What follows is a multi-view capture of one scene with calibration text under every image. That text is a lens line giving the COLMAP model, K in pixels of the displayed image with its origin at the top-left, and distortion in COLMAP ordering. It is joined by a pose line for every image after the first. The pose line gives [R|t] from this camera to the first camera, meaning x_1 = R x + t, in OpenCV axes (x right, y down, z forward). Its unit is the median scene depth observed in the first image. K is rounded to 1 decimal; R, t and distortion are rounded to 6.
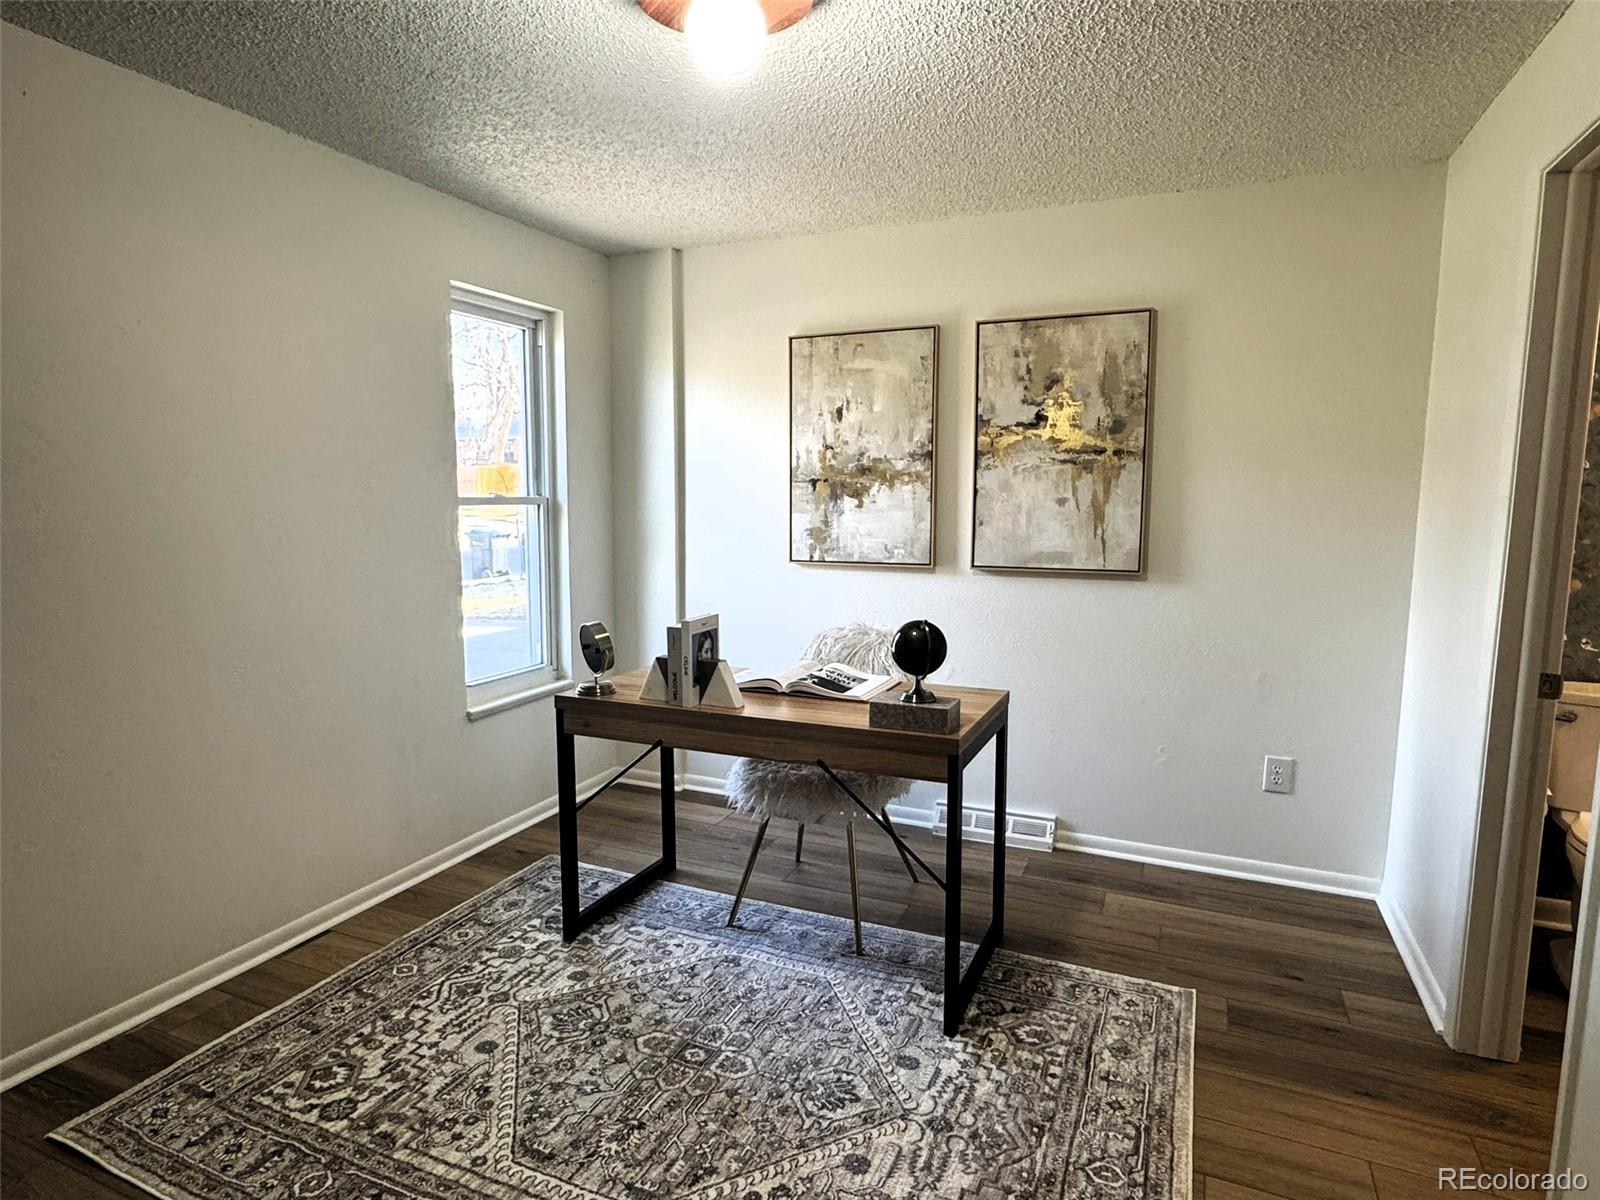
lens RADIAL K [[922.4, 0, 796.2], [0, 922.4, 598.6], [0, 0, 1]] dist [0.000139, 0.000009]
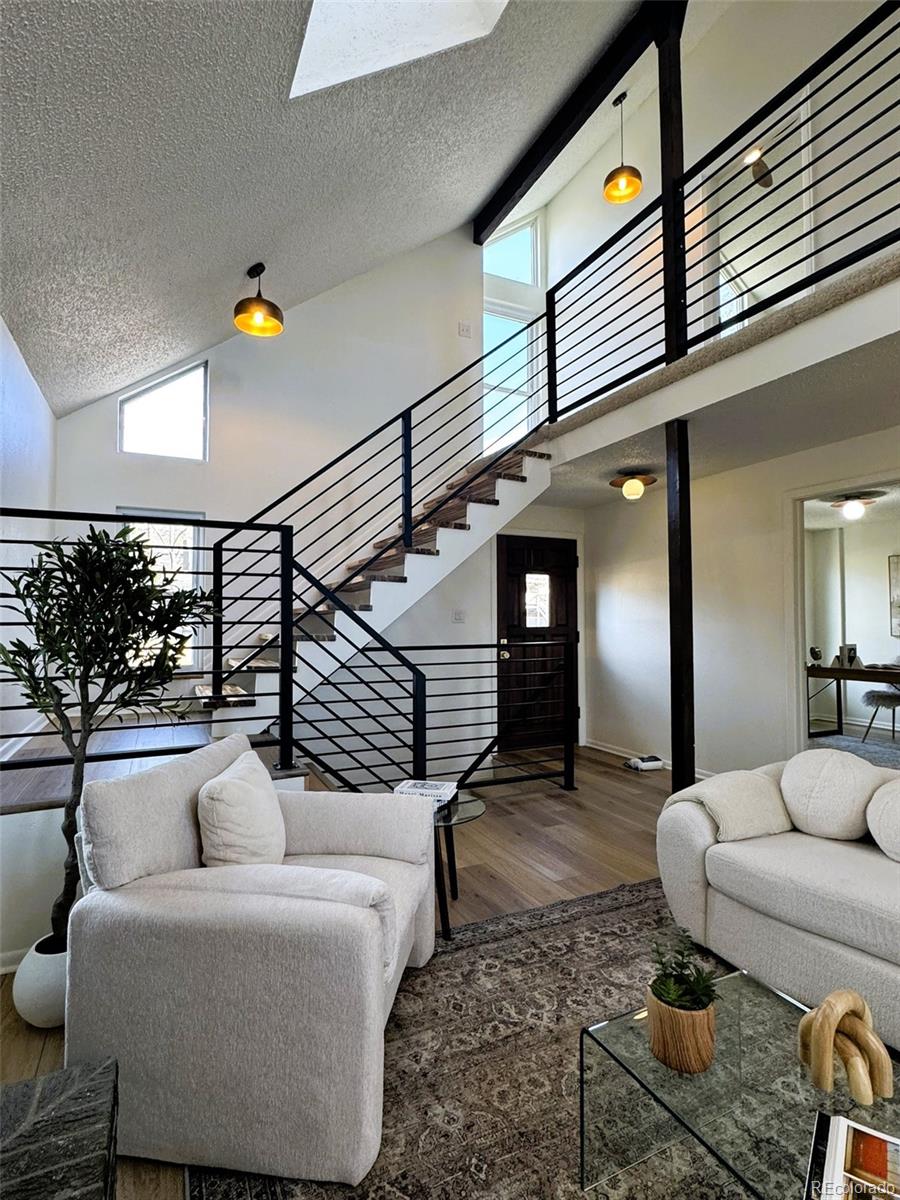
lens RADIAL K [[592.8, 0, 449.3], [0, 592.8, 600.9], [0, 0, 1]] dist [0.004079, 0.000182]
pose [[0.758333, -0.027725, -0.651278, 0.216363], [-0.073159, 0.989163, -0.127294, 0.256344], [0.647749, 0.144178, 0.748087, -1.709456]]
